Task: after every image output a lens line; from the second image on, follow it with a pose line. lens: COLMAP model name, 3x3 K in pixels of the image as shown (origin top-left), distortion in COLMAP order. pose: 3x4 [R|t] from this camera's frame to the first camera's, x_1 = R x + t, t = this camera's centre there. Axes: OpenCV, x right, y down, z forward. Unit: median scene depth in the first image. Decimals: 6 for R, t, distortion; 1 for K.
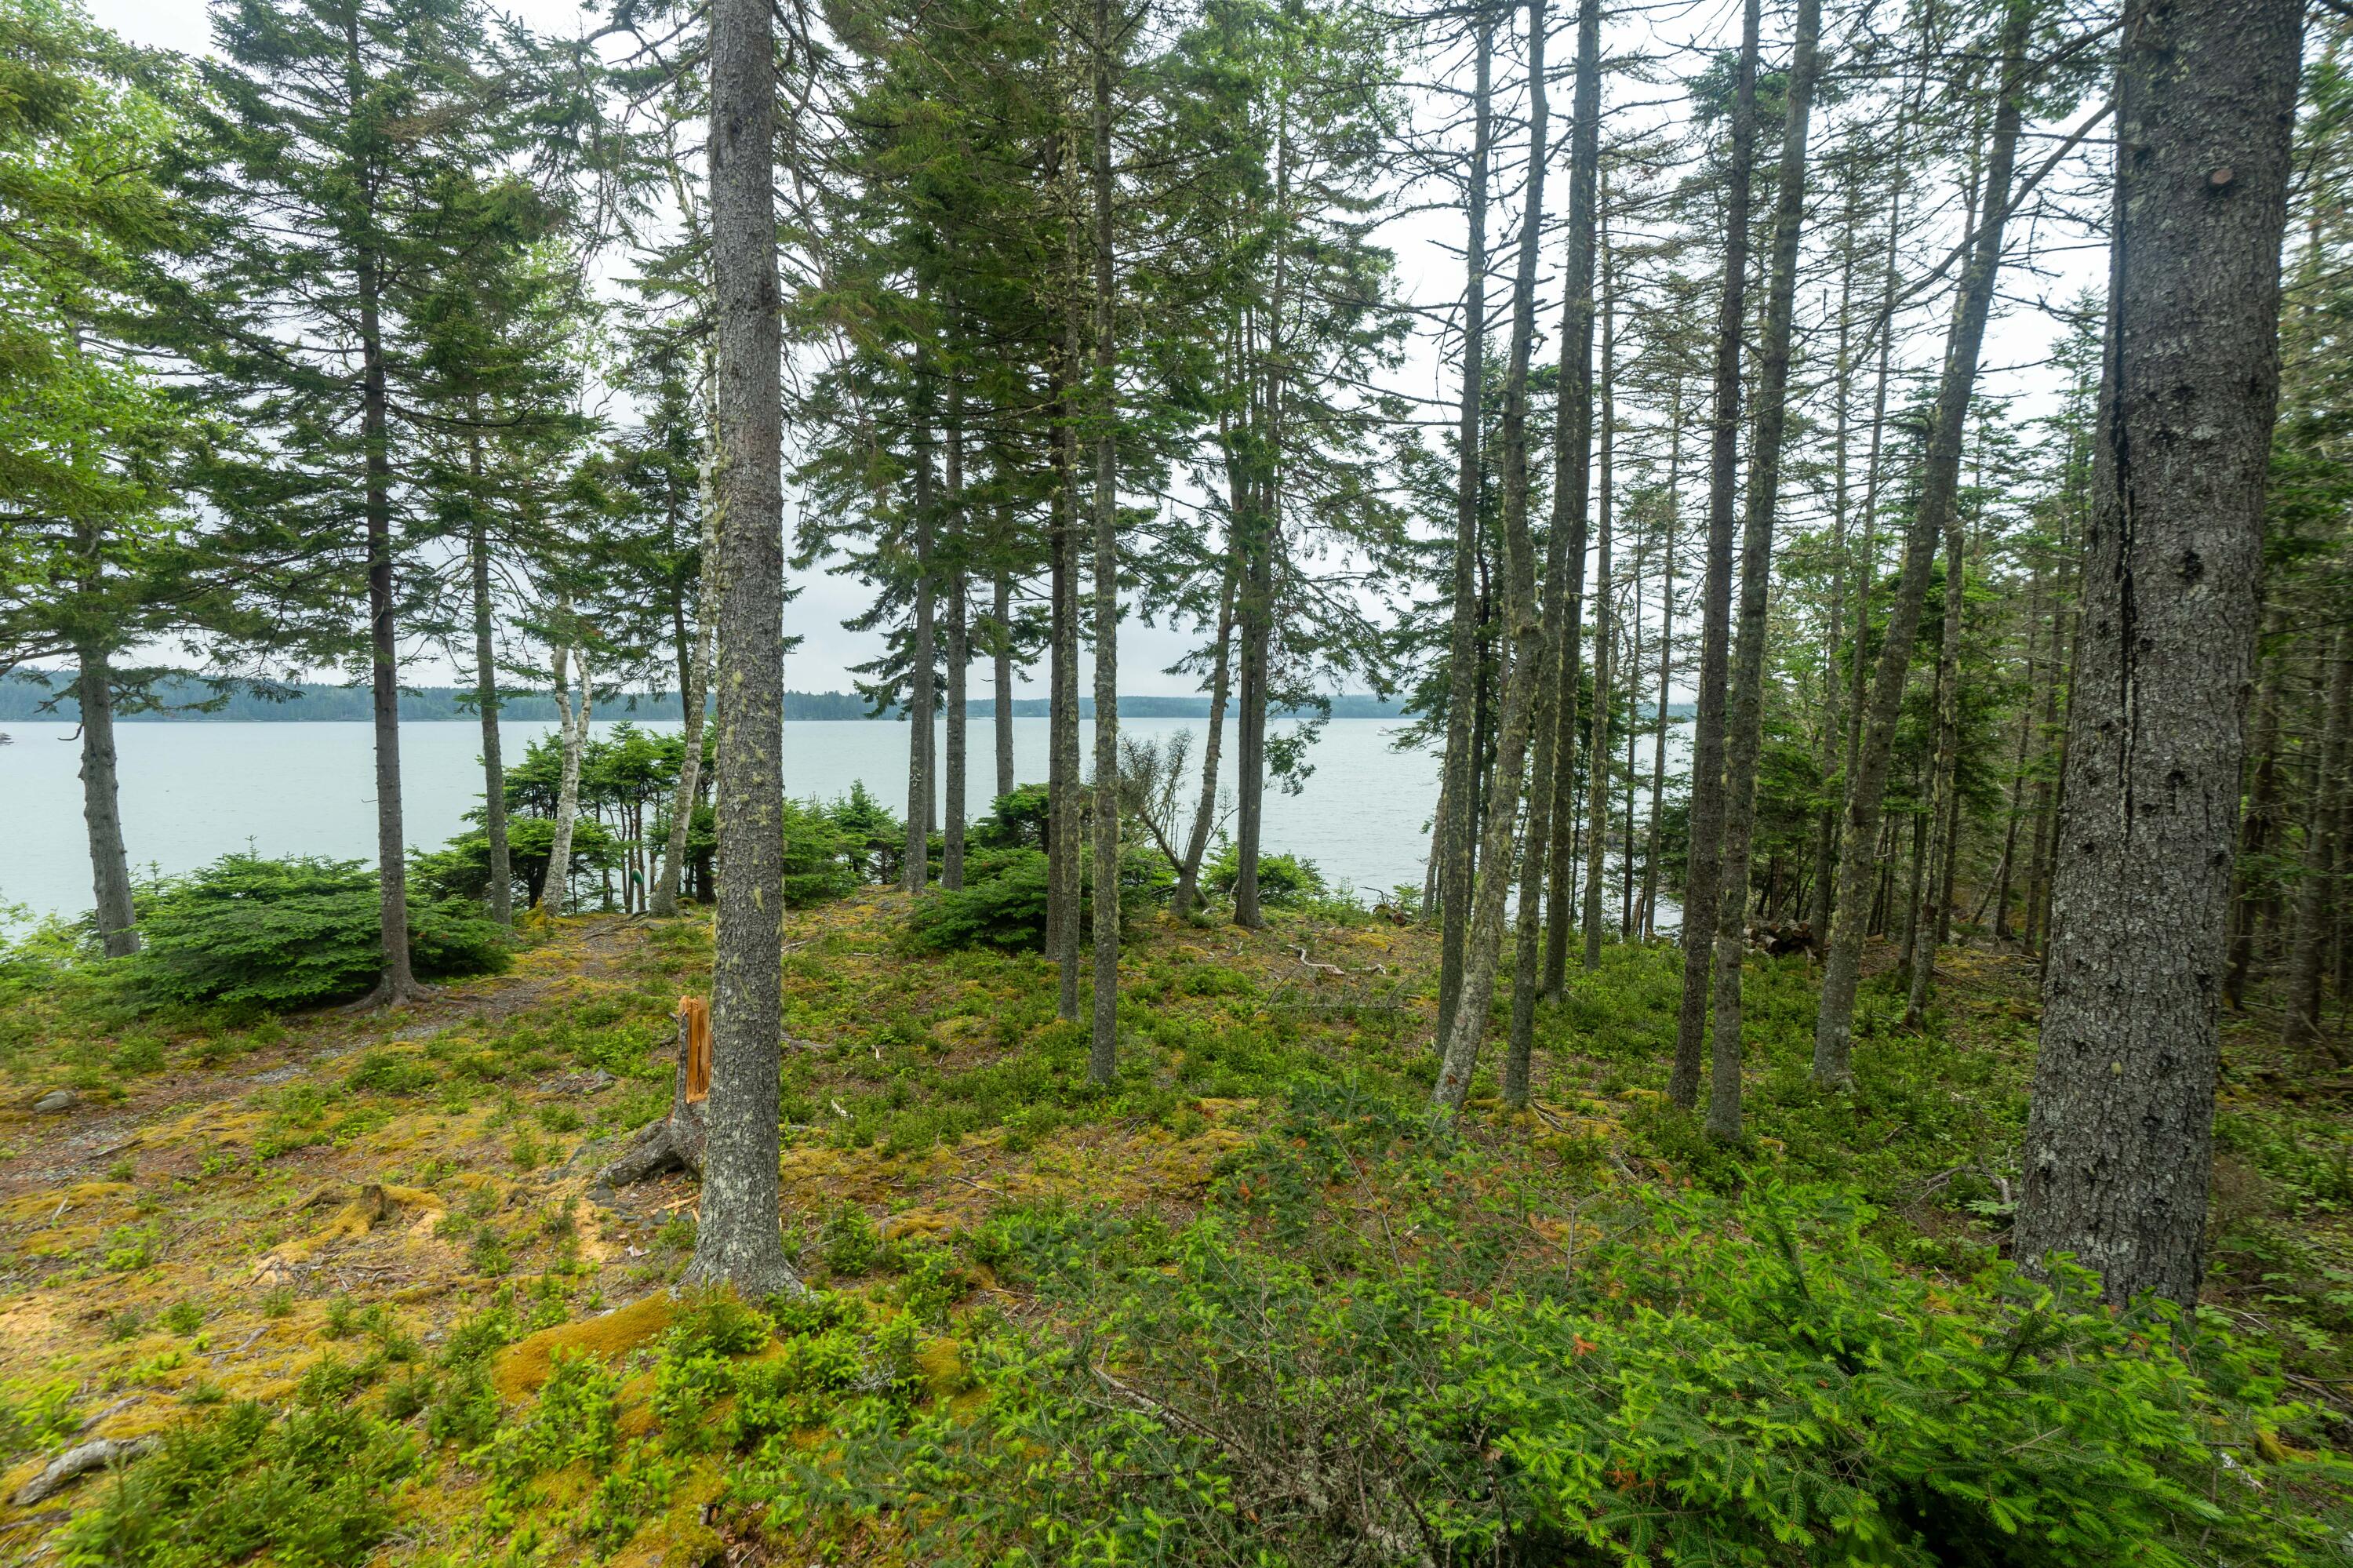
lens RADIAL K [[1072.1, 0, 1151.8], [0, 1072.1, 798.1], [0, 0, 1]] dist [-0.005235, 0.002439]
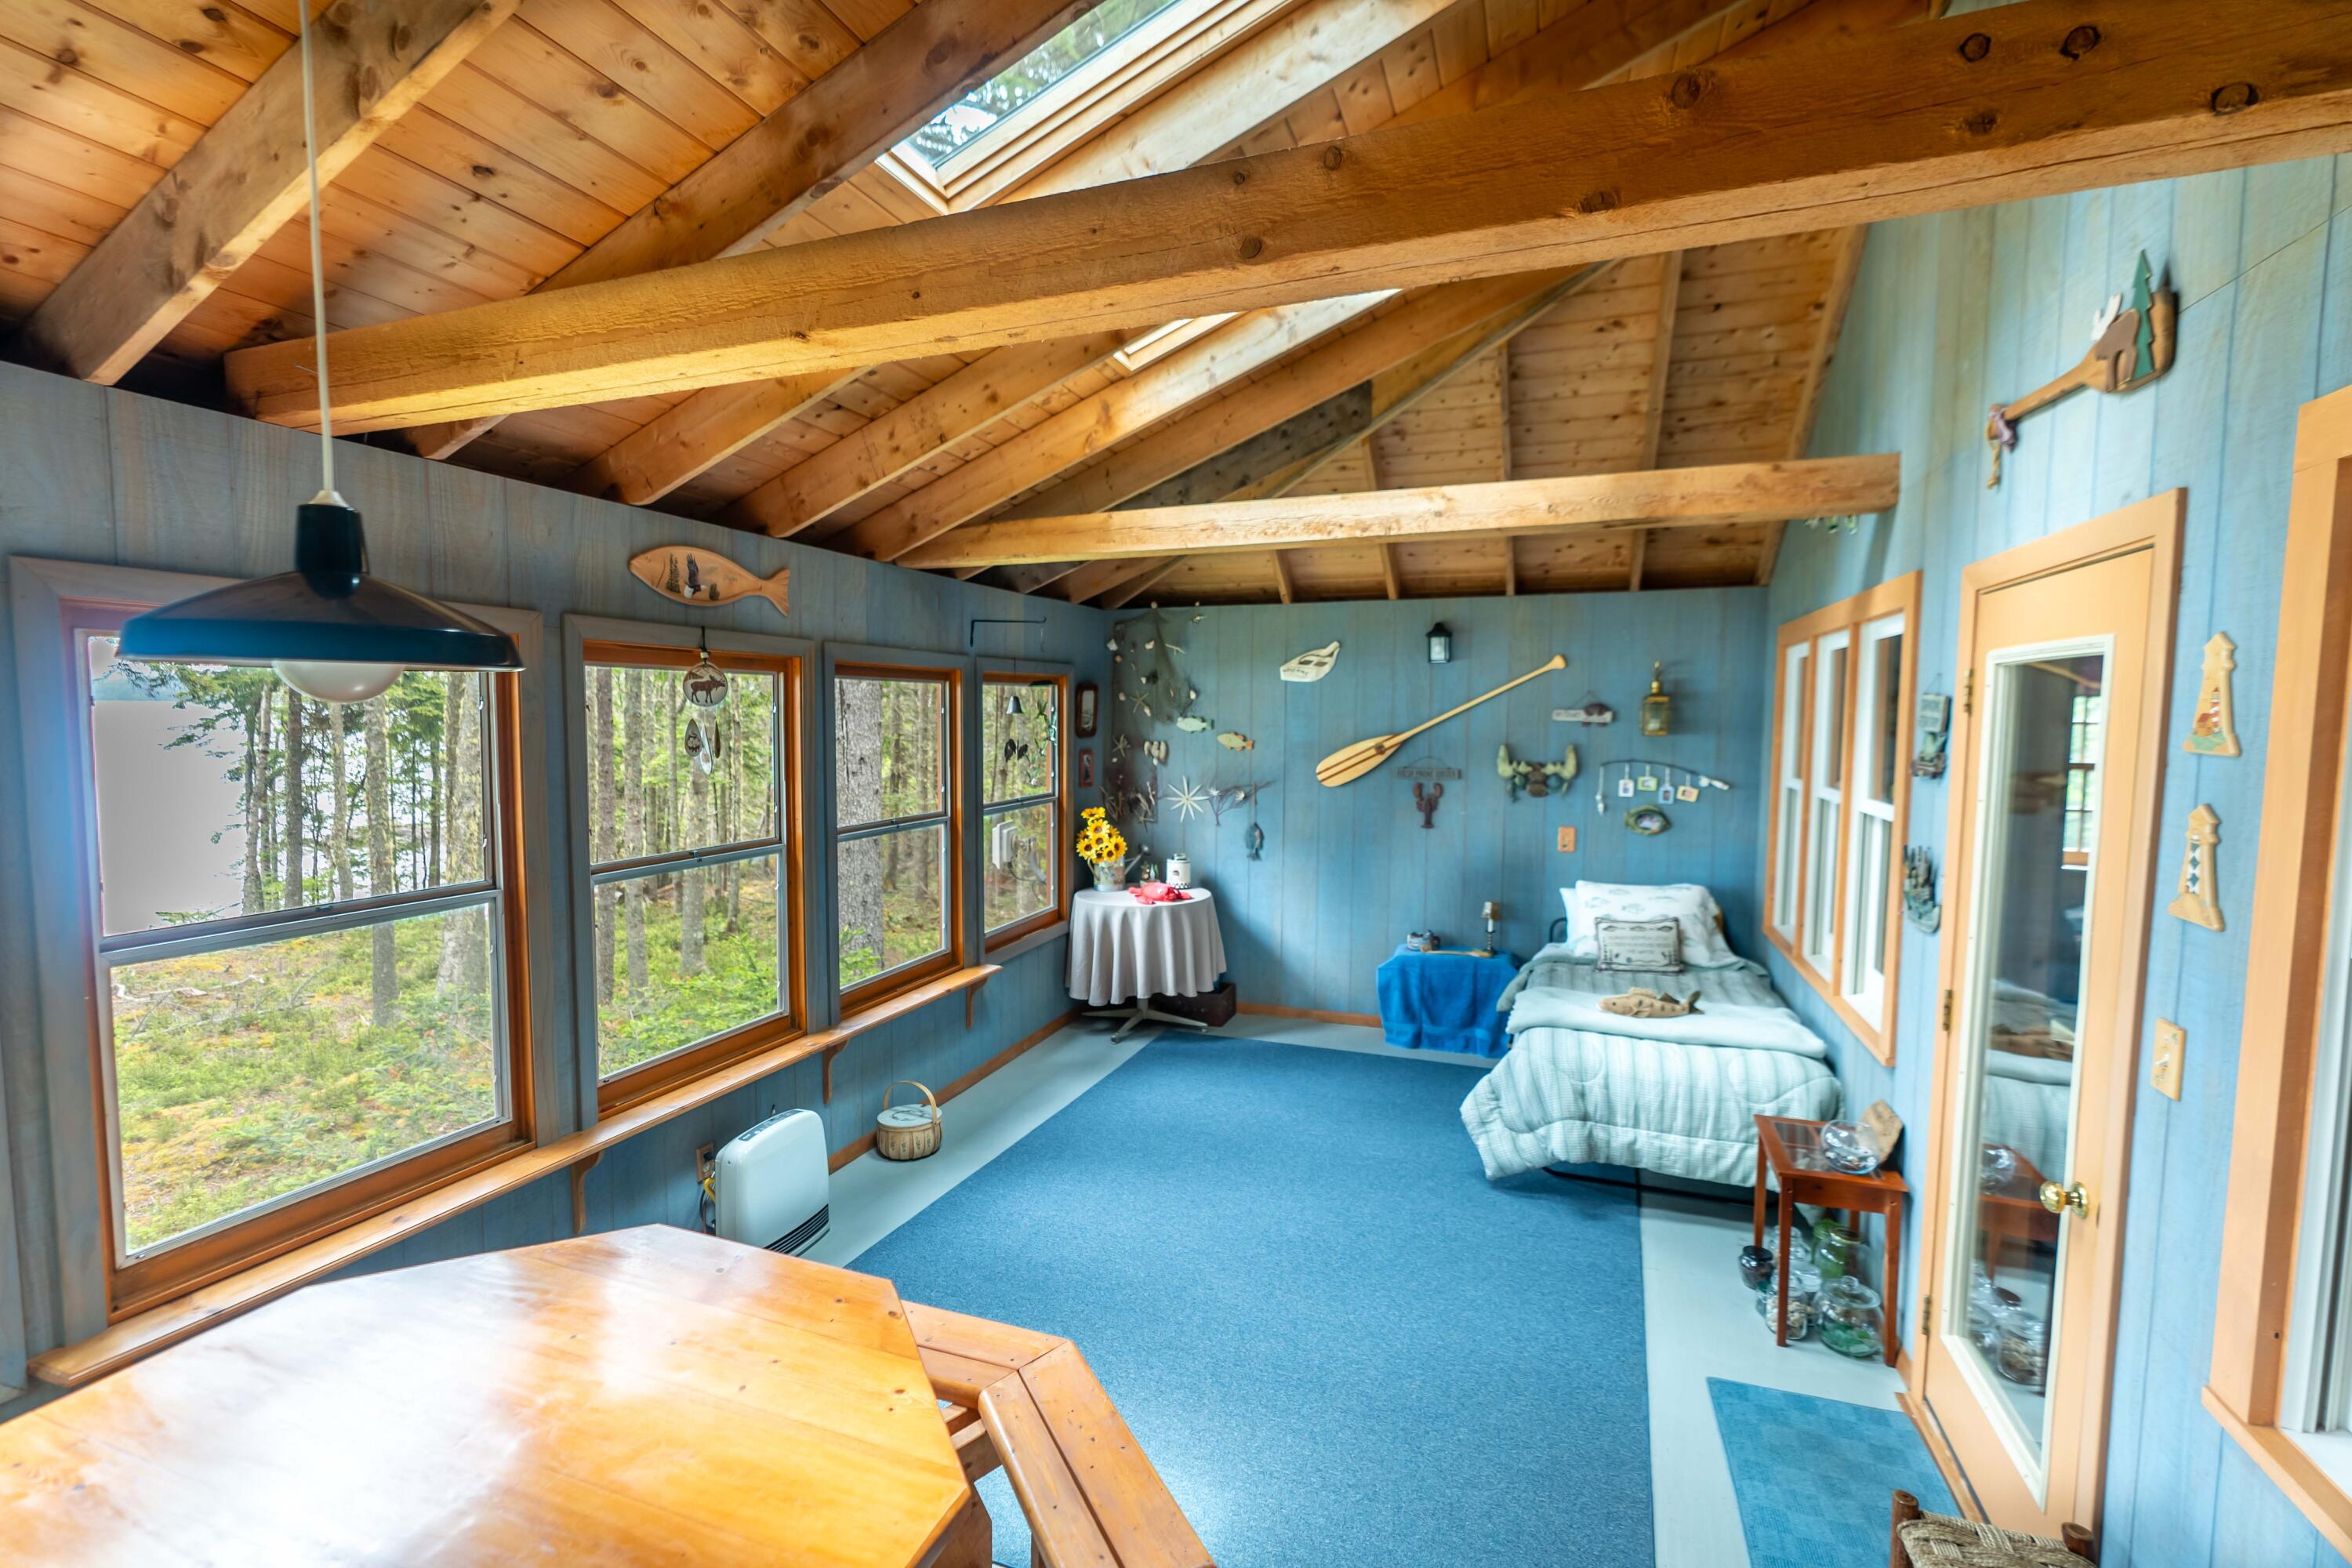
lens RADIAL K [[1071.6, 0, 1166.1], [0, 1071.6, 785.1], [0, 0, 1]] dist [-0.005235, 0.002439]
pose [[0.499254, -0.064877, 0.864023, -0.266755], [0.060154, 0.997382, 0.040132, -0.005812], [-0.864365, 0.031939, 0.501850, -0.271659]]
